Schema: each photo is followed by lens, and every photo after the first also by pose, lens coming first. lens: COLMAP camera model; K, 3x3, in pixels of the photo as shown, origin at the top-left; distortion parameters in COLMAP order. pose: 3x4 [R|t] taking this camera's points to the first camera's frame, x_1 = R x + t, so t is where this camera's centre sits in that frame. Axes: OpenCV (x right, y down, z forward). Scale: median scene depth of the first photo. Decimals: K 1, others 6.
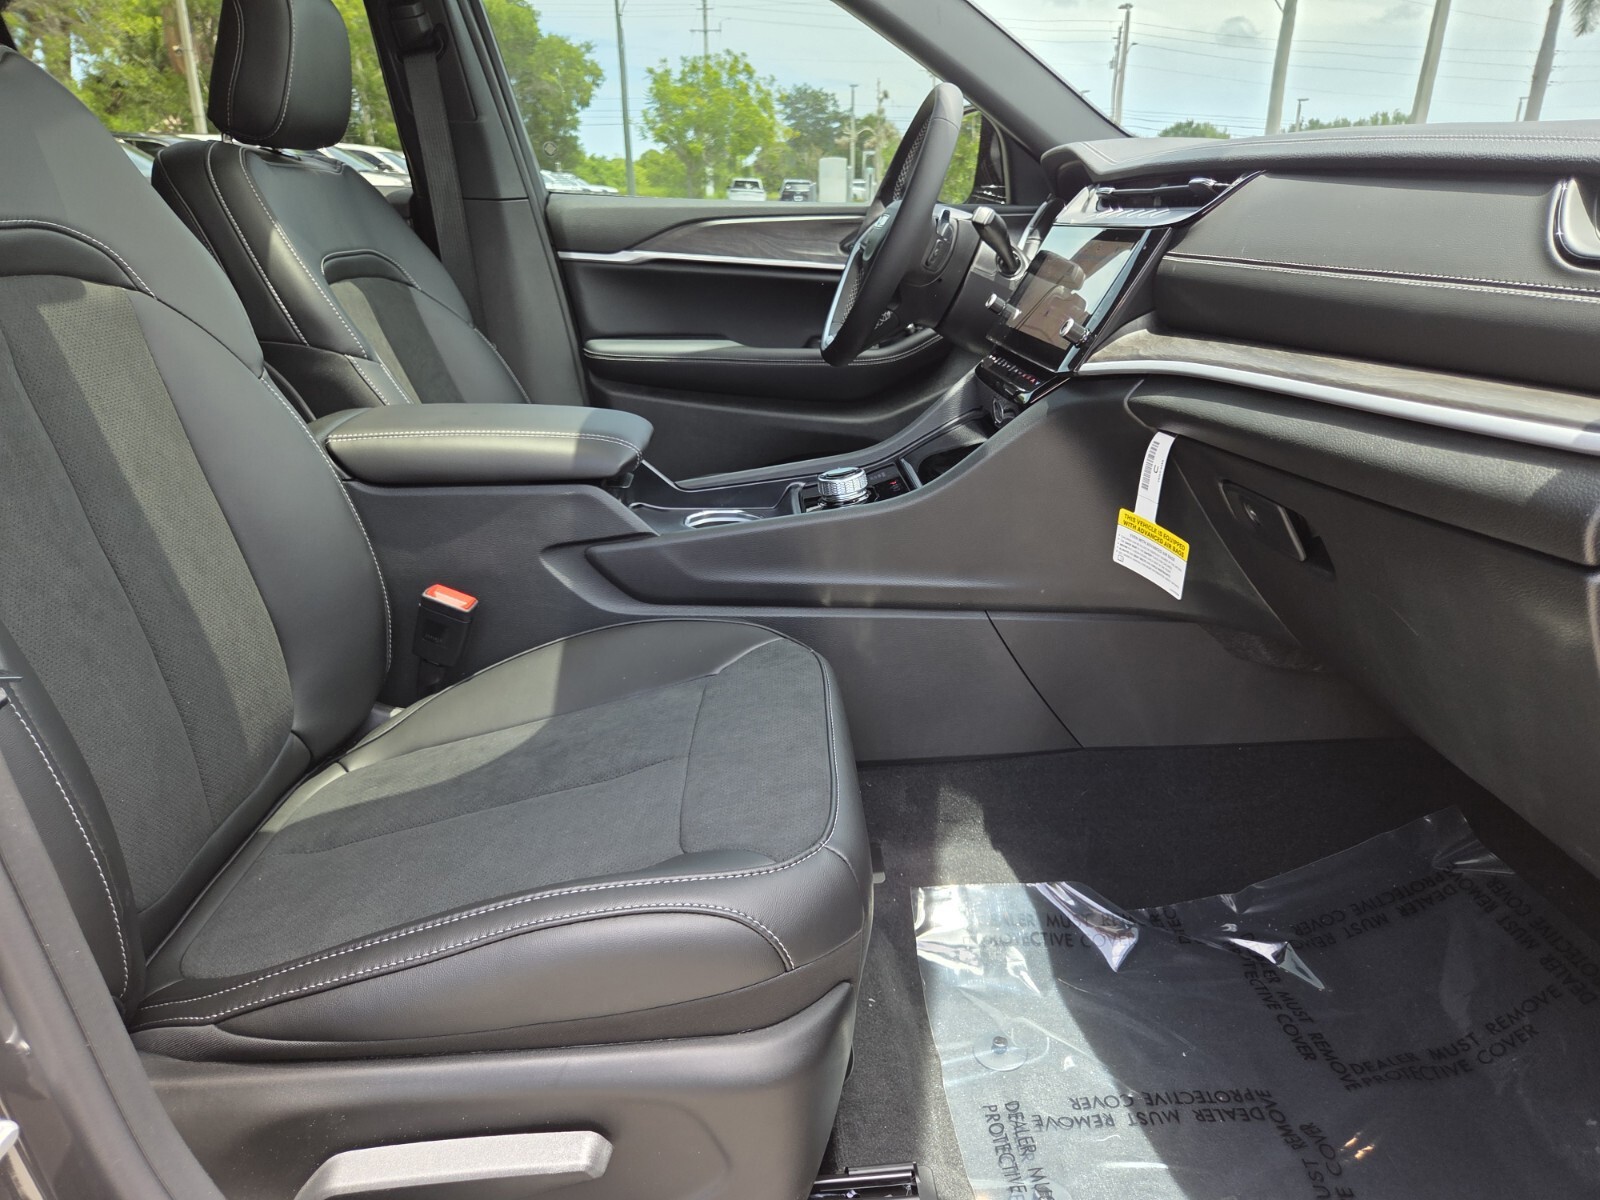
lens RADIAL K [[1075.1, 0, 801.6], [0, 1075.1, 623.6], [0, 0, 1]] dist [0.034252, -0.030866]
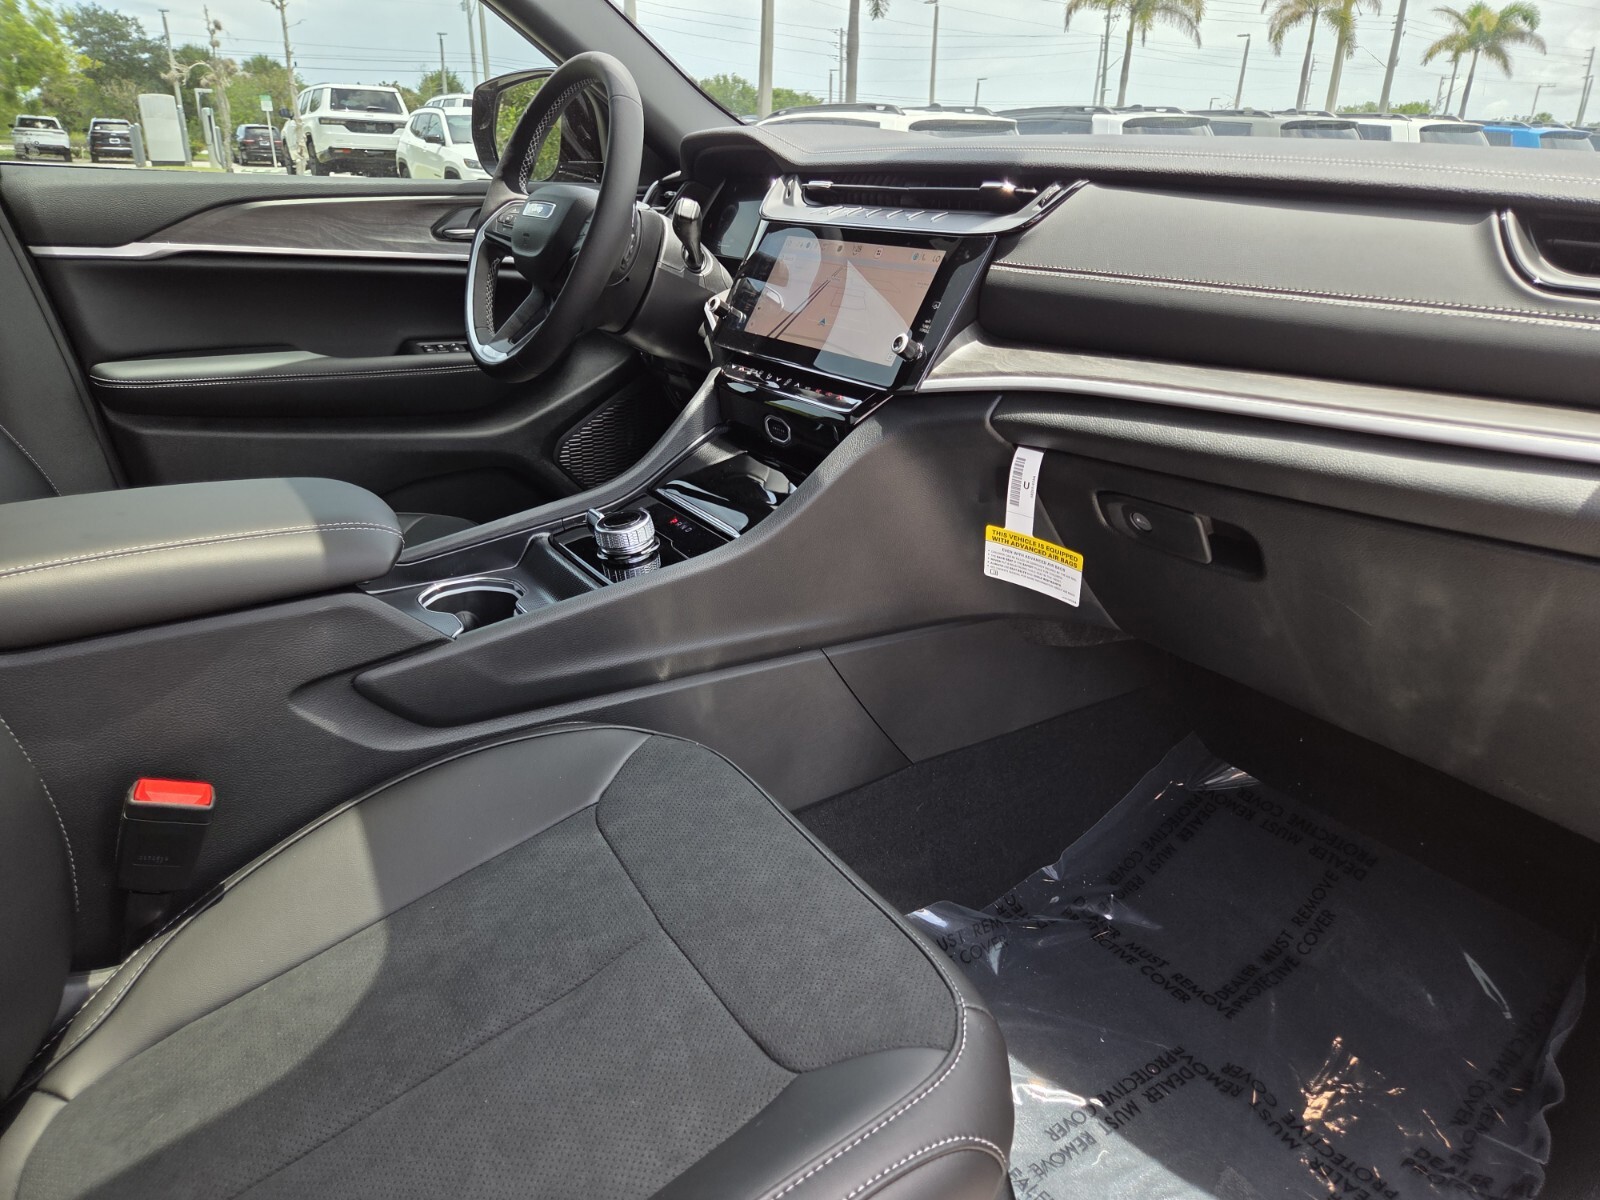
lens RADIAL K [[1080.5, 0, 810.0], [0, 1080.5, 610.4], [0, 0, 1]] dist [0.036432, -0.029428]
pose [[0.860713, -0.183101, 0.475023, -0.256115], [0.170671, 0.982866, 0.069607, -0.104419], [-0.479629, 0.021161, 0.877216, 0.184470]]
